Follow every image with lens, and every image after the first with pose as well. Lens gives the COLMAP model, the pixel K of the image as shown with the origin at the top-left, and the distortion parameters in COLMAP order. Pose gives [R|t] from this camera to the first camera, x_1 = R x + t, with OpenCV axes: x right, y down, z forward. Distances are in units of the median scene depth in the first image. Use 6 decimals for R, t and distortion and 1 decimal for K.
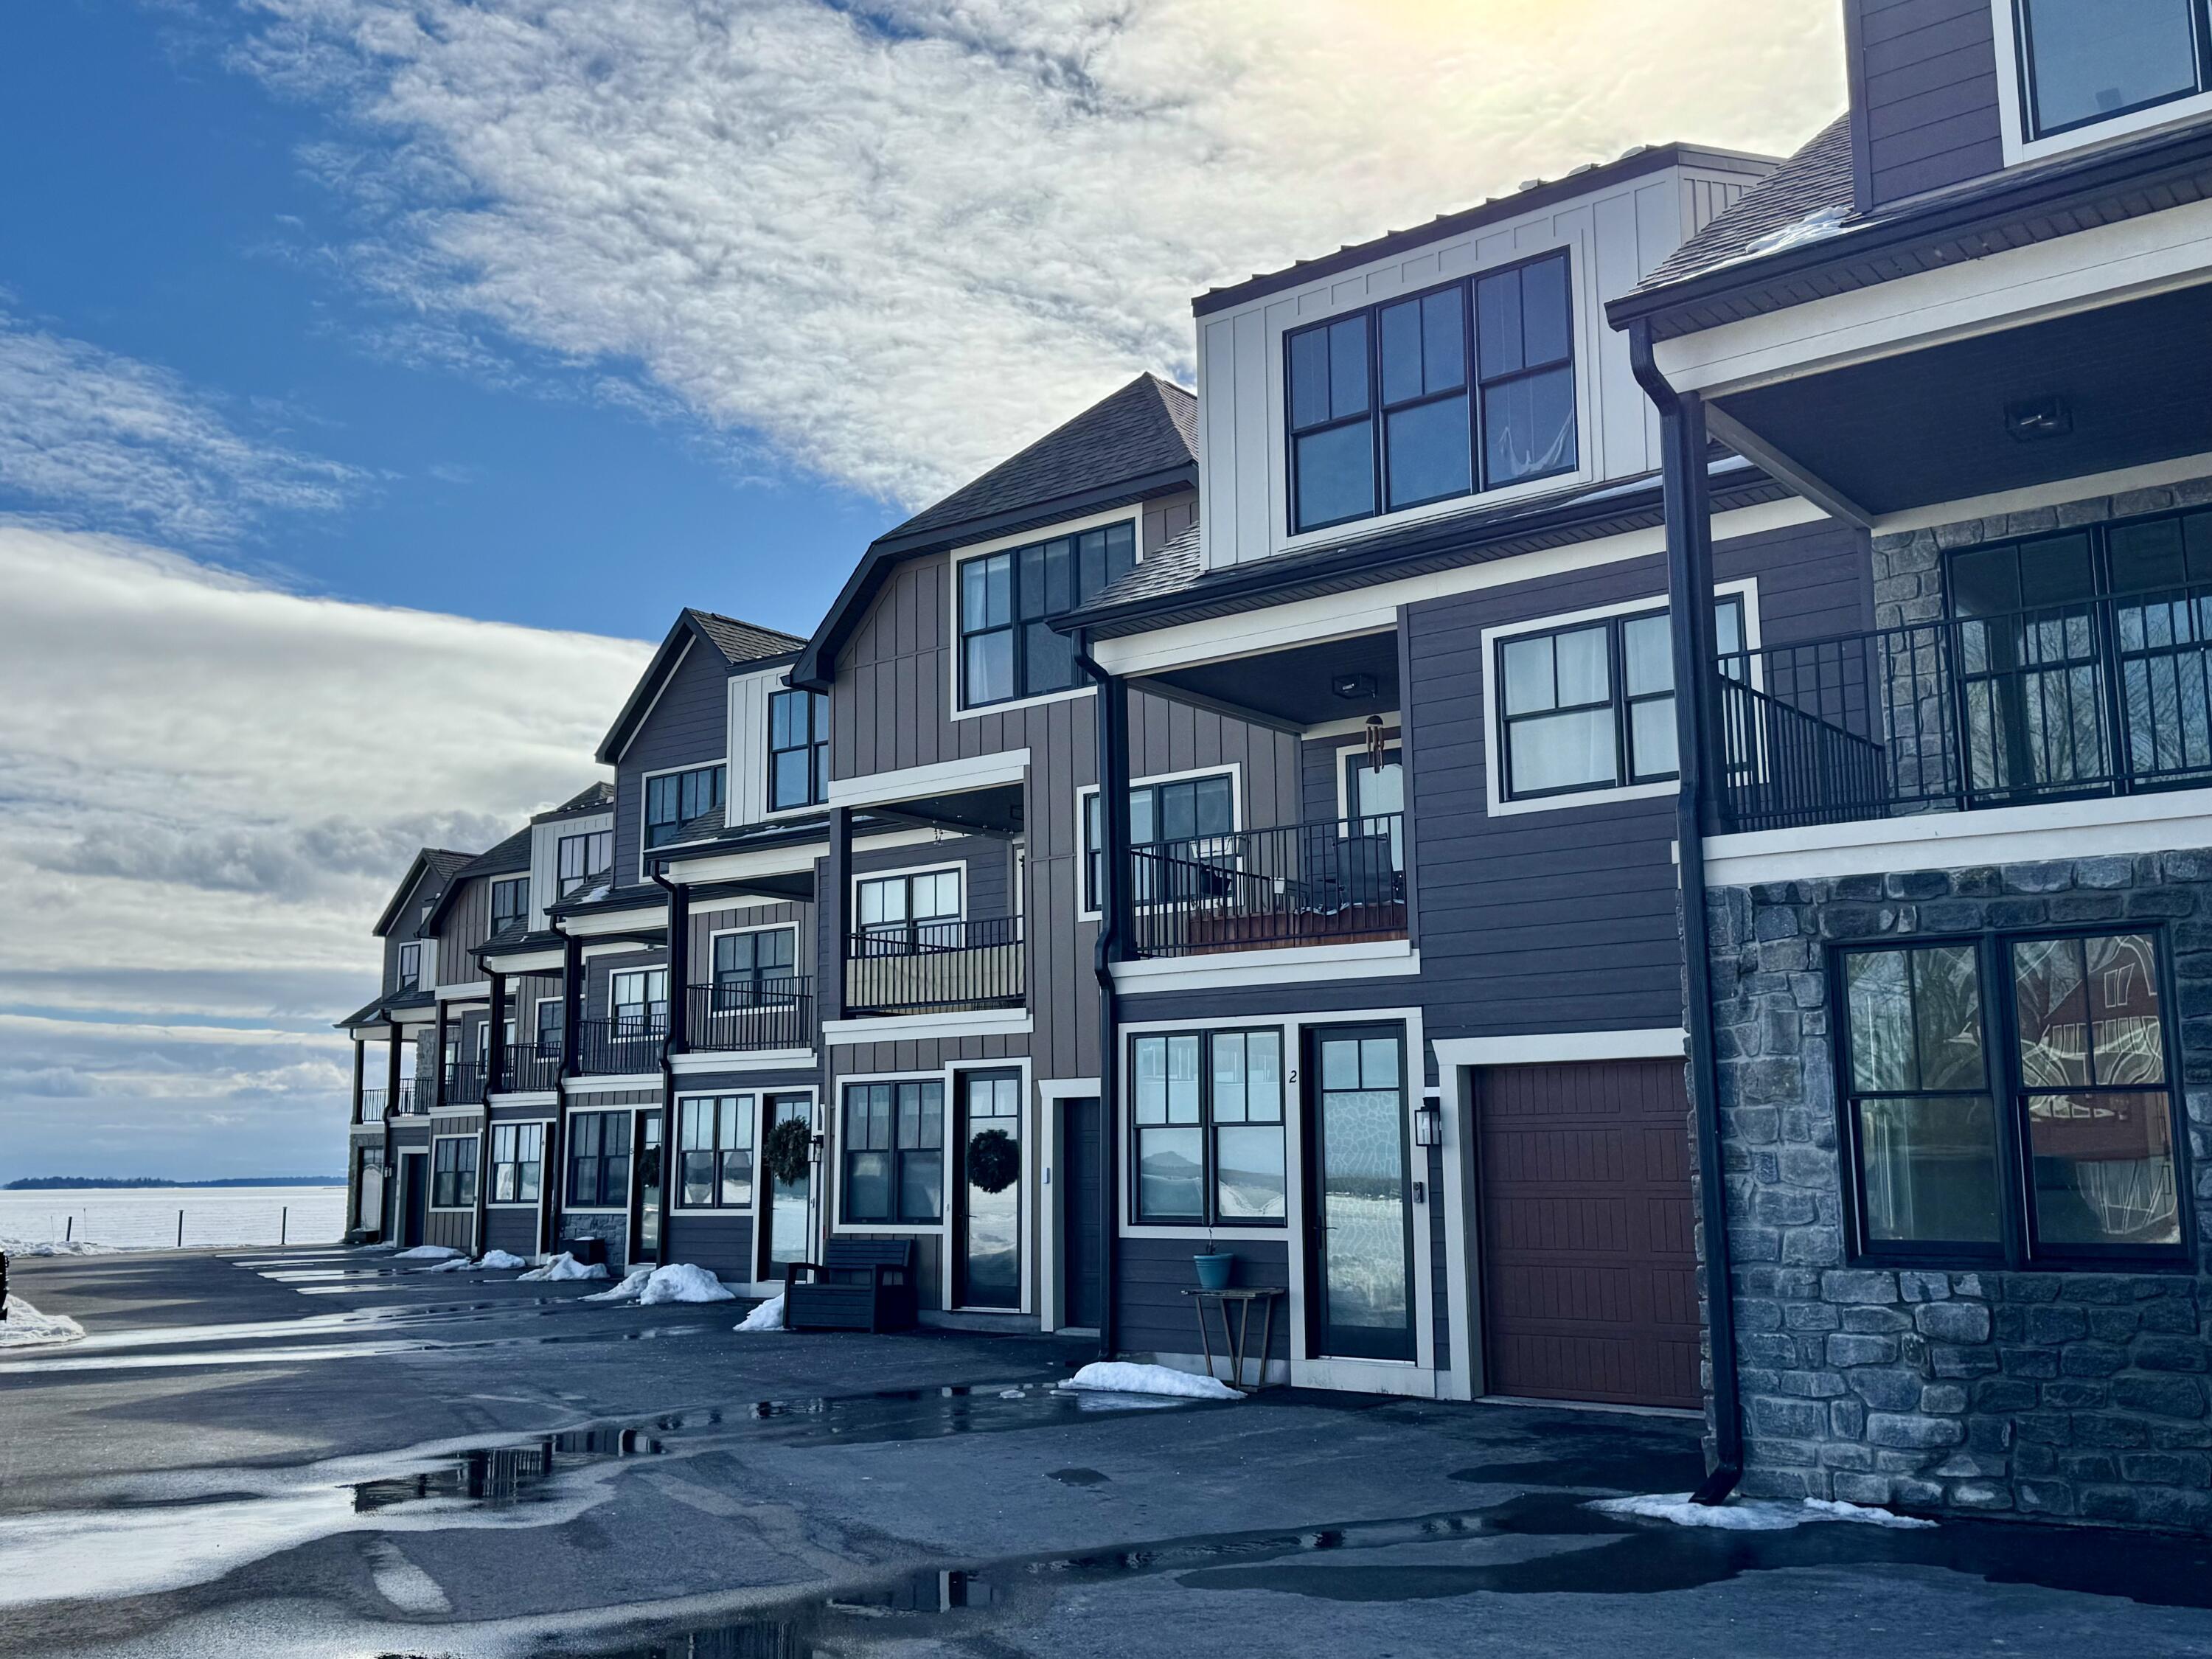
lens RADIAL K [[2111.2, 0, 1106.0], [0, 2111.2, 829.5], [0, 0, 1]] dist [0.182578, -0.360384]
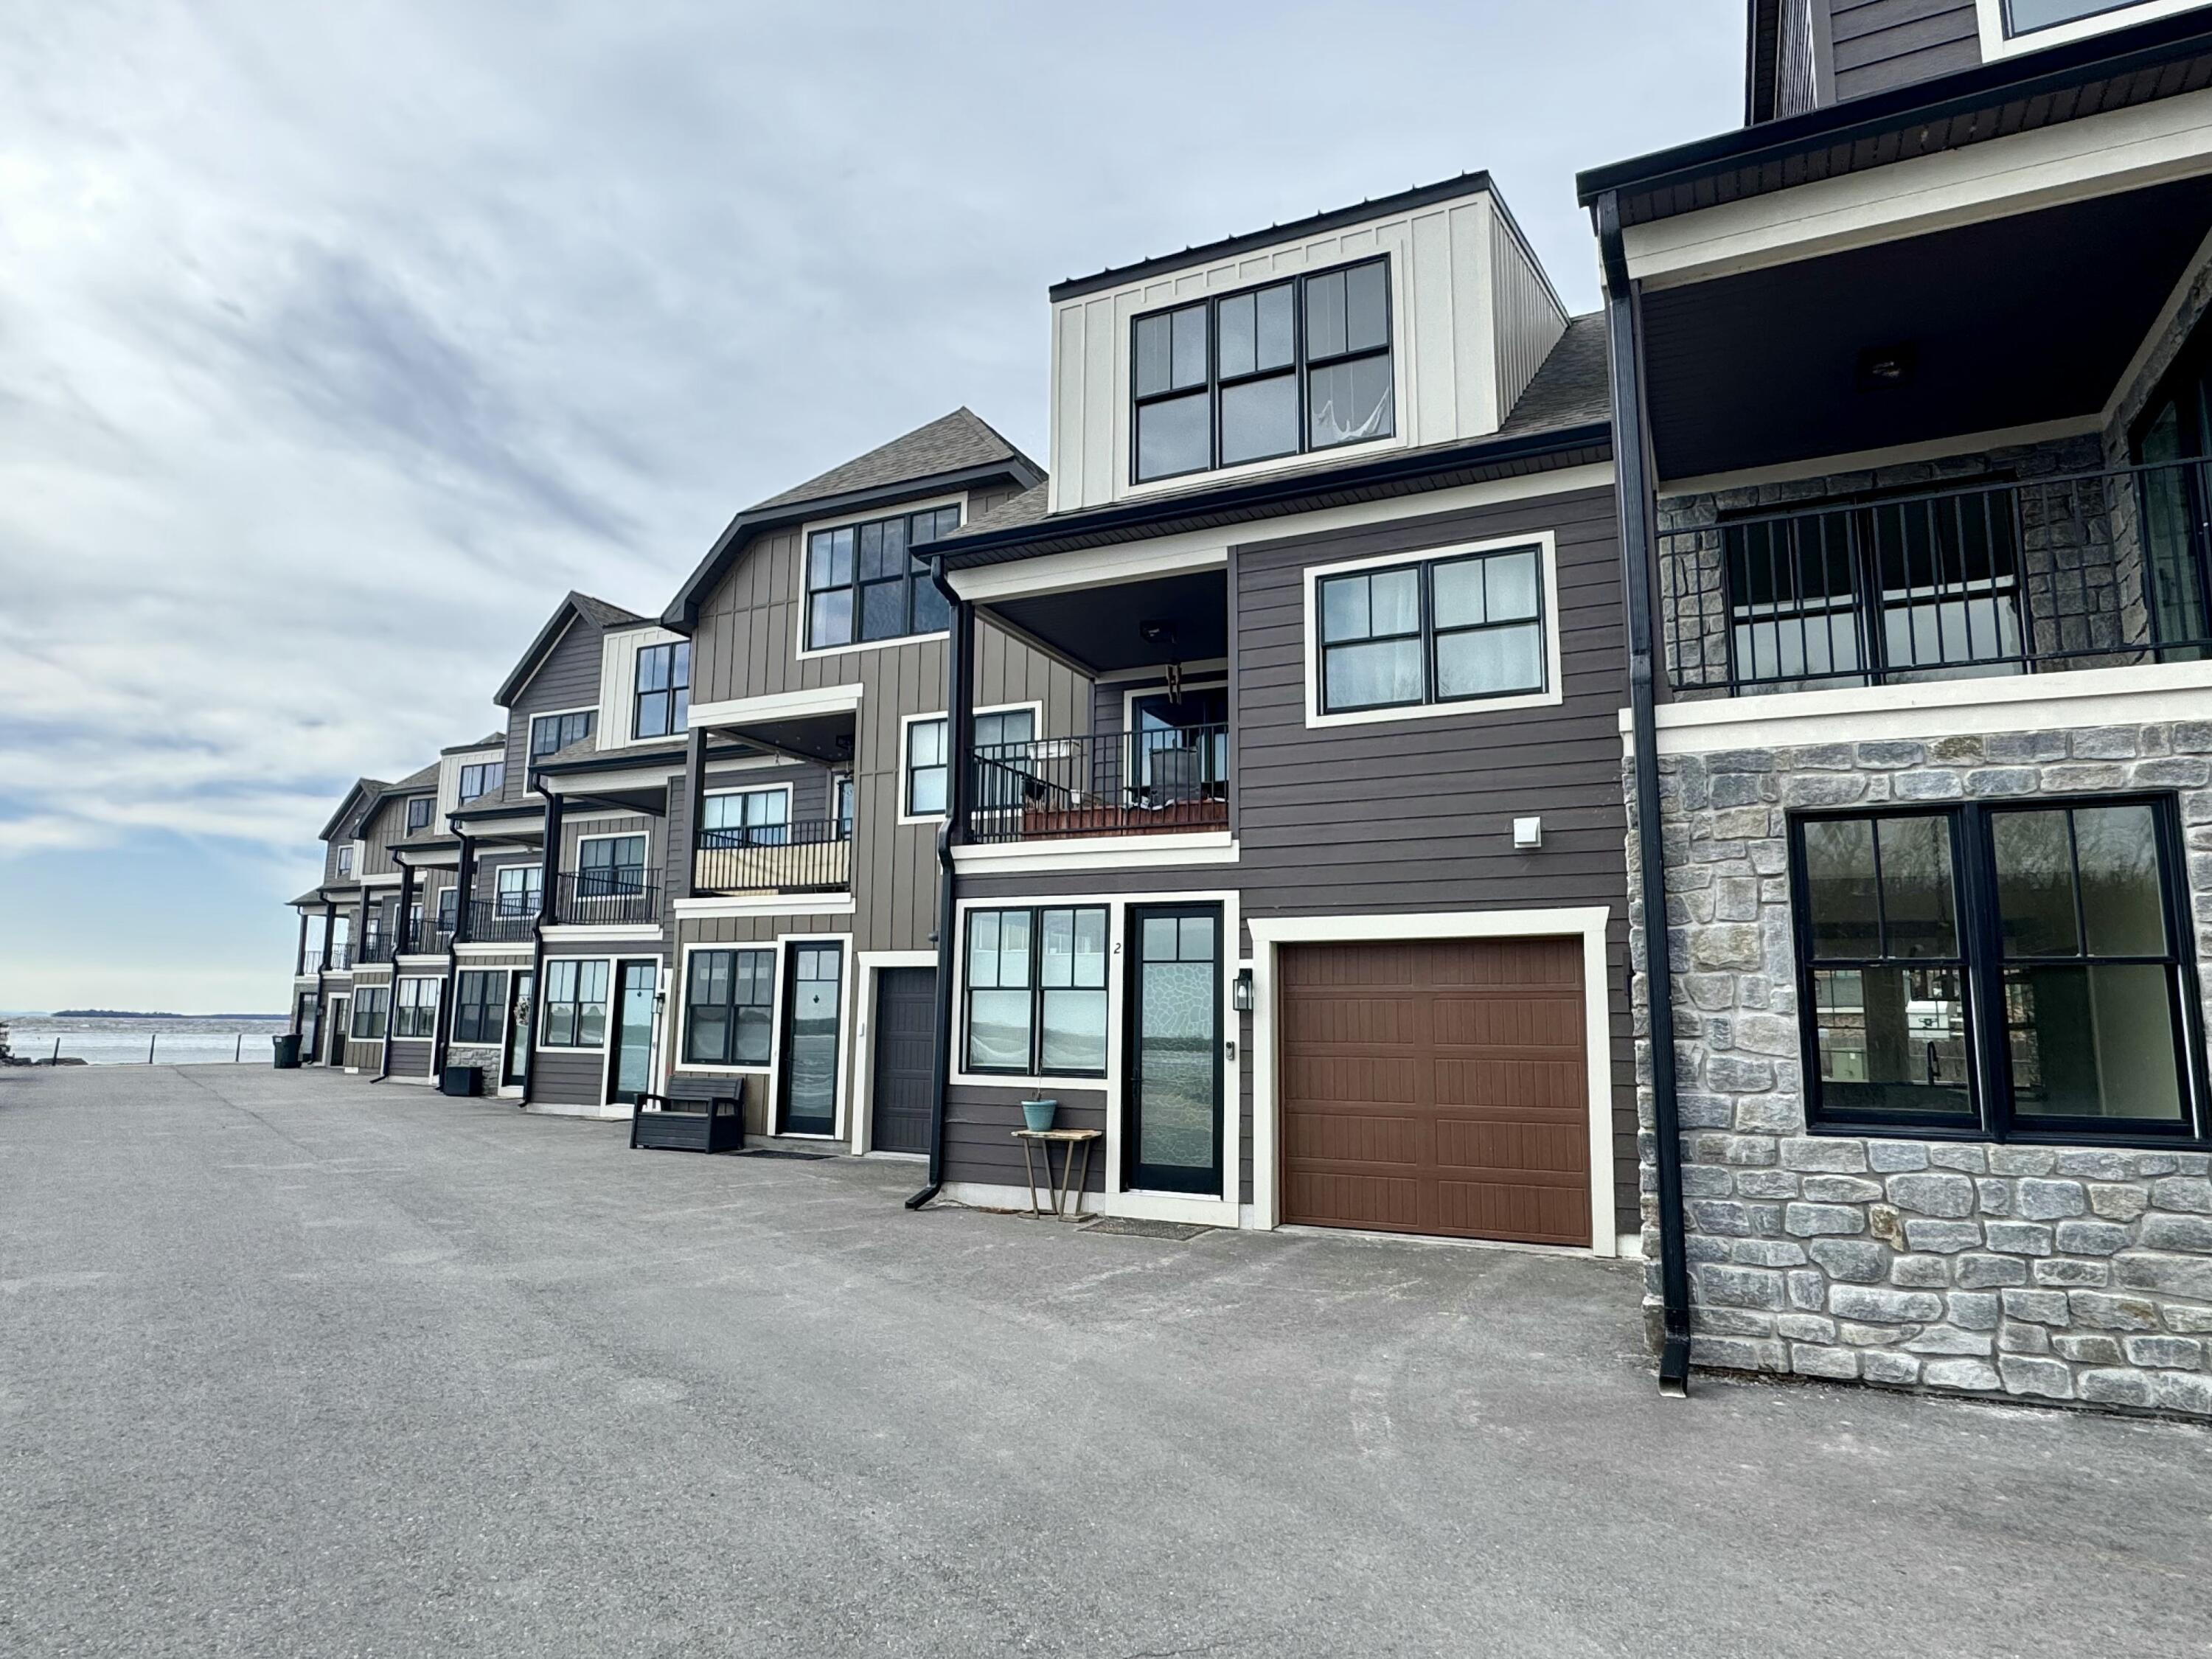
lens RADIAL K [[1319.2, 0, 1106.0], [0, 1319.2, 829.5], [0, 0, 1]] dist [-0.001661, 0.000190]
pose [[0.978850, 0.052943, 0.197611, -0.060541], [-0.054697, 0.998497, 0.003425, 0.048765], [-0.197133, -0.014161, 0.980275, 0.293329]]
